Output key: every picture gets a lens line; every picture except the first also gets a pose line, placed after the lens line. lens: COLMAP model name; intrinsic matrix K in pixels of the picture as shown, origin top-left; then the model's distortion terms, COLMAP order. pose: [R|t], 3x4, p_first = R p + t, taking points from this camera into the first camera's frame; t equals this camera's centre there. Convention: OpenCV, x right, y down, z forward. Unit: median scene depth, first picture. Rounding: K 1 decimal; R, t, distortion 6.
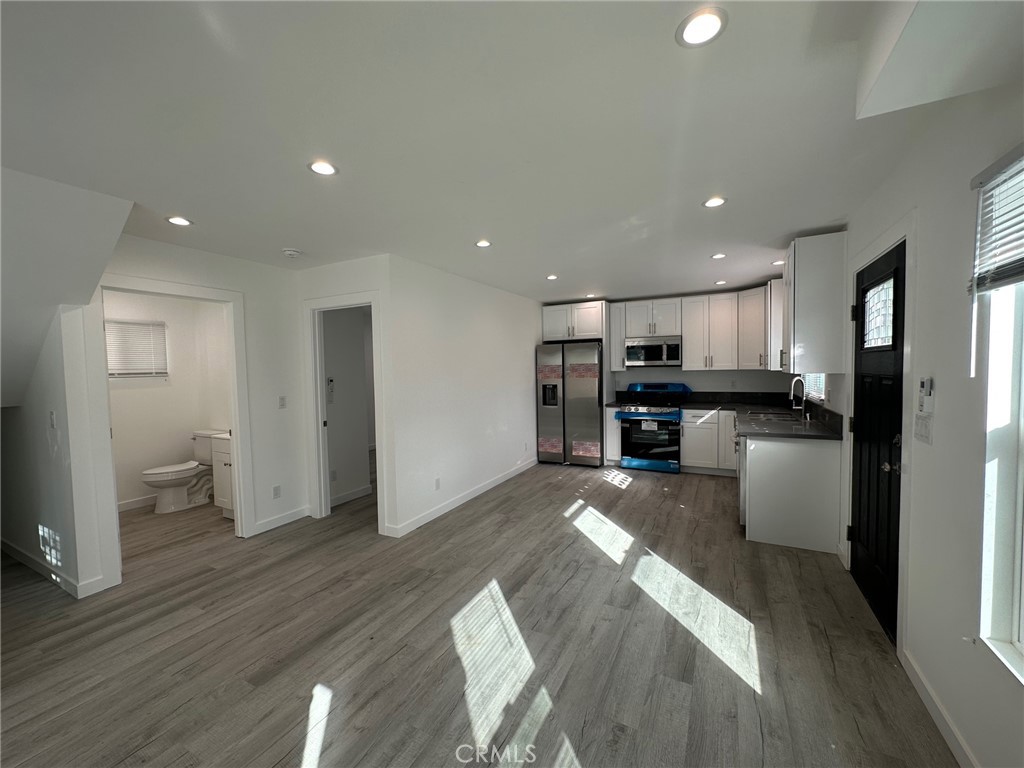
lens RADIAL K [[406.8, 0, 512.1], [0, 406.8, 386.5], [0, 0, 1]] dist [-0.002389, 0.000632]
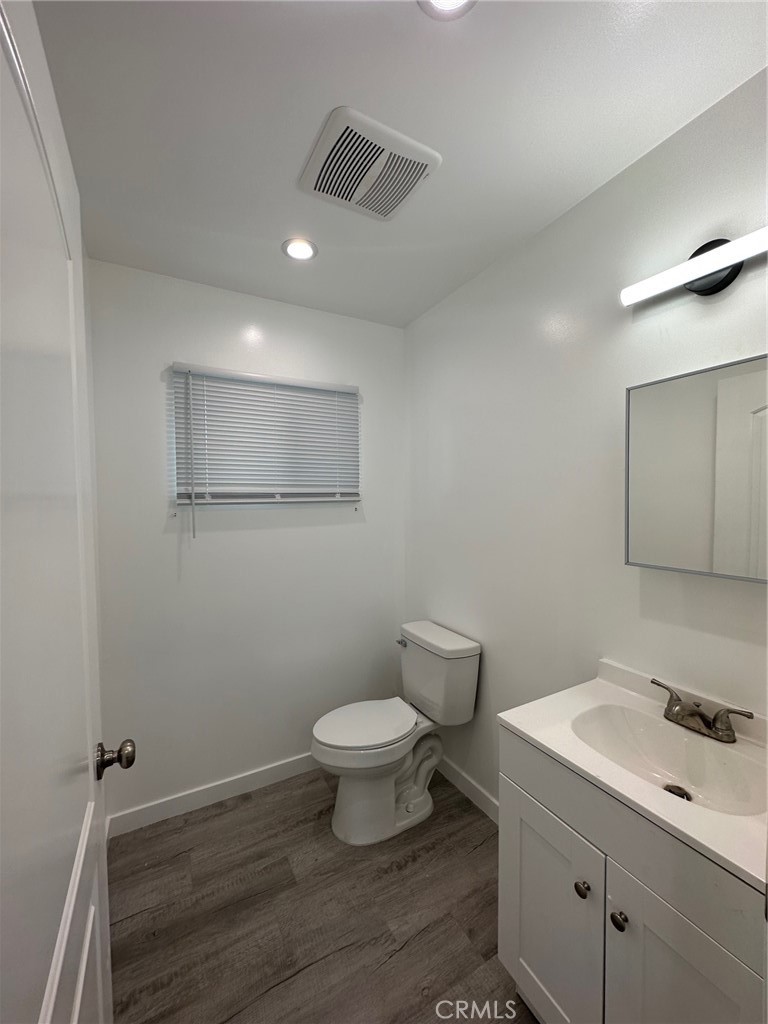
lens RADIAL K [[406.8, 0, 380.1], [0, 406.8, 509.9], [0, 0, 1]] dist [-0.002389, 0.000632]
pose [[0.841299, 0.032718, -0.539579, -0.672238], [-0.036214, 0.999336, 0.004132, -0.021735], [0.539355, 0.016064, 0.841925, 0.720744]]
